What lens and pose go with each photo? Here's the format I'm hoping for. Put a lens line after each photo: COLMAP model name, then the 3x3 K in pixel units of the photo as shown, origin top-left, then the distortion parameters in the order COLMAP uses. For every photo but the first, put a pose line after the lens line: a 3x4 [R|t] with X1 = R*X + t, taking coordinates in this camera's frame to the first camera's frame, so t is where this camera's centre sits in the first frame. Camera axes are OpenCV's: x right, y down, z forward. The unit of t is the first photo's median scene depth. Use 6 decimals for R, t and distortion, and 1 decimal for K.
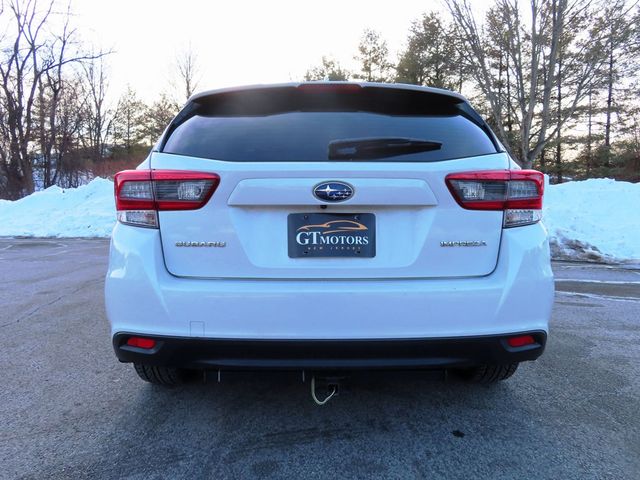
lens RADIAL K [[456.8, 0, 319.2], [0, 456.8, 242.7], [0, 0, 1]] dist [-0.012415, 0.008645]
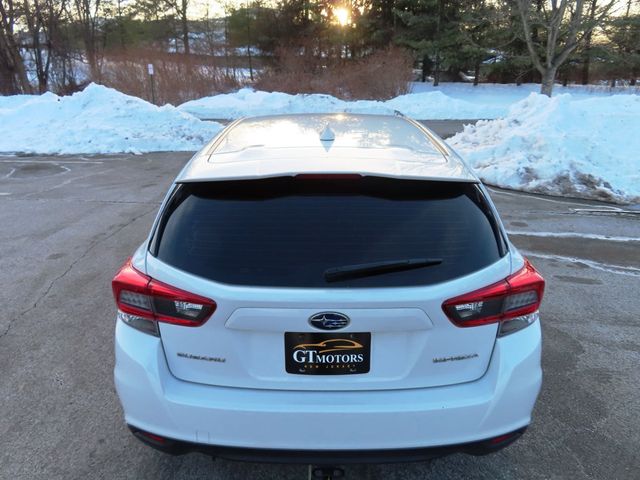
lens RADIAL K [[456.8, 0, 319.2], [0, 456.8, 242.7], [0, 0, 1]] dist [-0.012415, 0.008645]
pose [[0.999854, 0.005810, -0.016076, 0.005246], [-0.001611, 0.968309, 0.249751, -0.114027], [0.017018, -0.249688, 0.968177, 0.014664]]
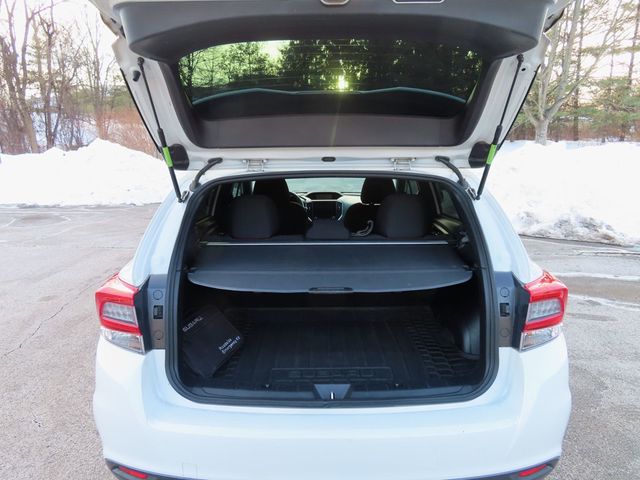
lens RADIAL K [[456.8, 0, 319.2], [0, 456.8, 242.7], [0, 0, 1]] dist [-0.012415, 0.008645]
pose [[0.999855, -0.003799, -0.016609, 0.004186], [0.005899, 0.991726, 0.128234, -0.086347], [0.015985, -0.128313, 0.991605, 0.026533]]
